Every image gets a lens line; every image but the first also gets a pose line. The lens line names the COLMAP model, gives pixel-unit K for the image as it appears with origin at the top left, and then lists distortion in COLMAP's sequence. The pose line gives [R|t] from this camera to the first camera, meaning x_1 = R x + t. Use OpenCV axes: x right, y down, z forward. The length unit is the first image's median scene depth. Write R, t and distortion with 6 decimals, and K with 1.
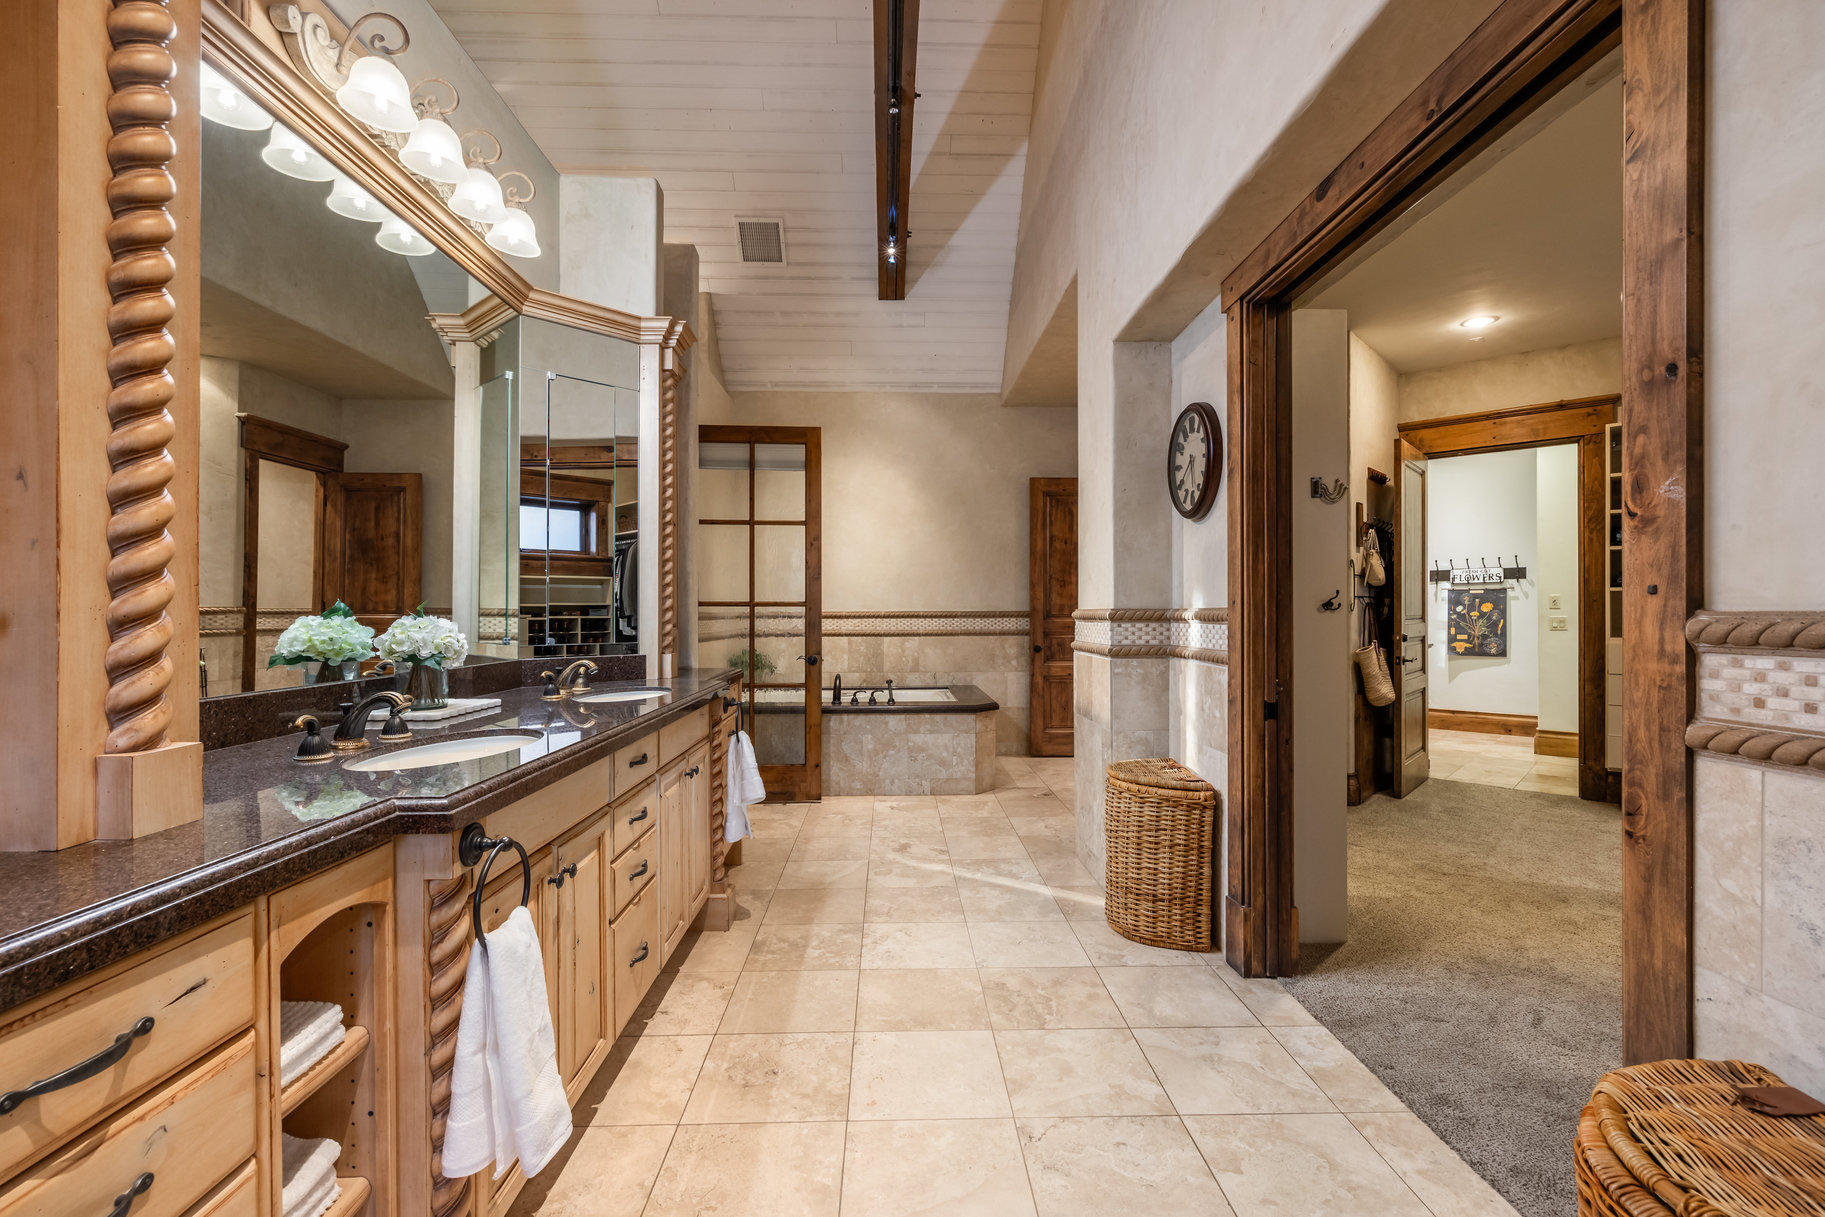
lens RADIAL K [[790.8, 0, 918.0], [0, 790.8, 628.1], [0, 0, 1]] dist [-0.011776, -0.000290]
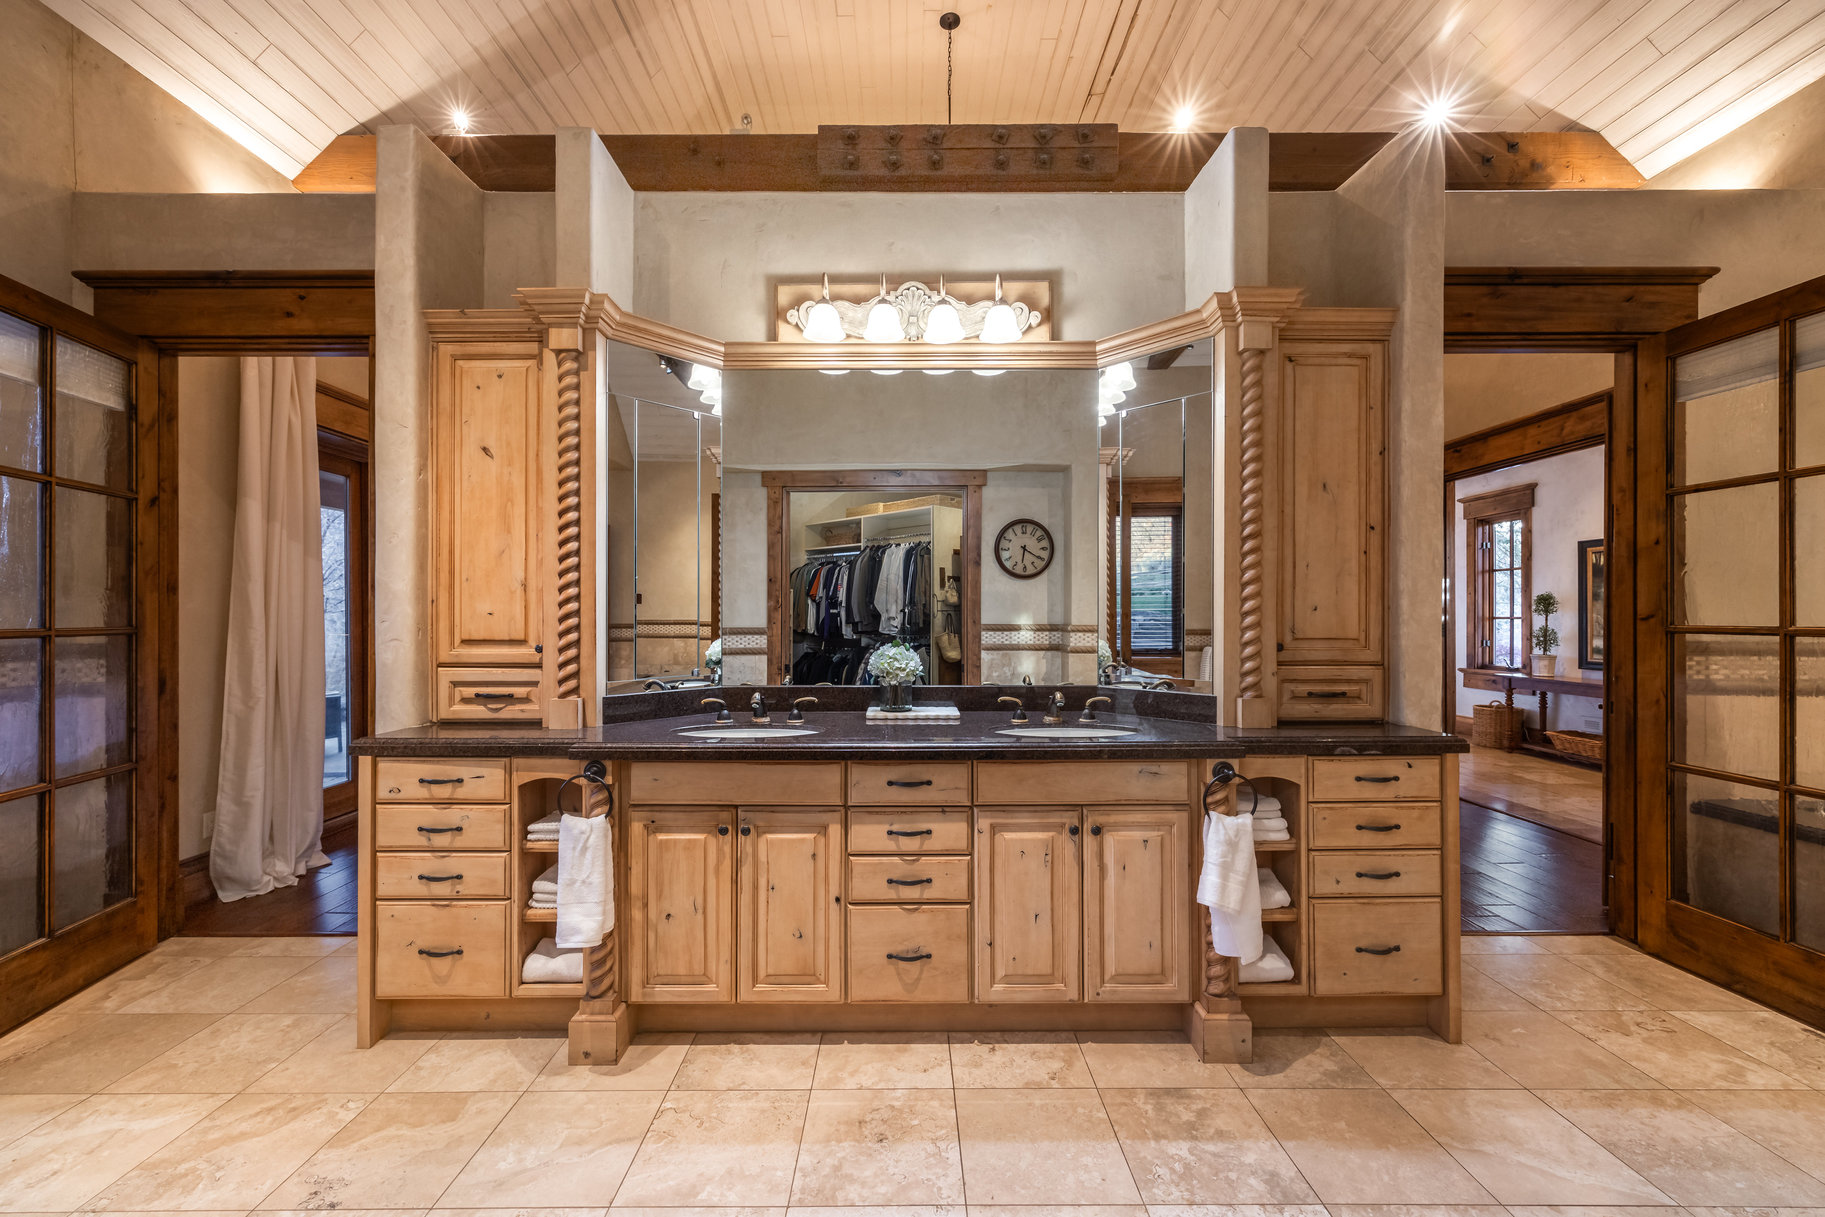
lens RADIAL K [[735.5, 0, 904.0], [0, 735.5, 610.0], [0, 0, 1]] dist [-0.000972, -0.000017]
pose [[-0.031599, 0.000659, -0.999500, 0.286313], [-0.018492, 0.999828, 0.001244, -0.033140], [0.999330, 0.018522, -0.031581, 0.420900]]
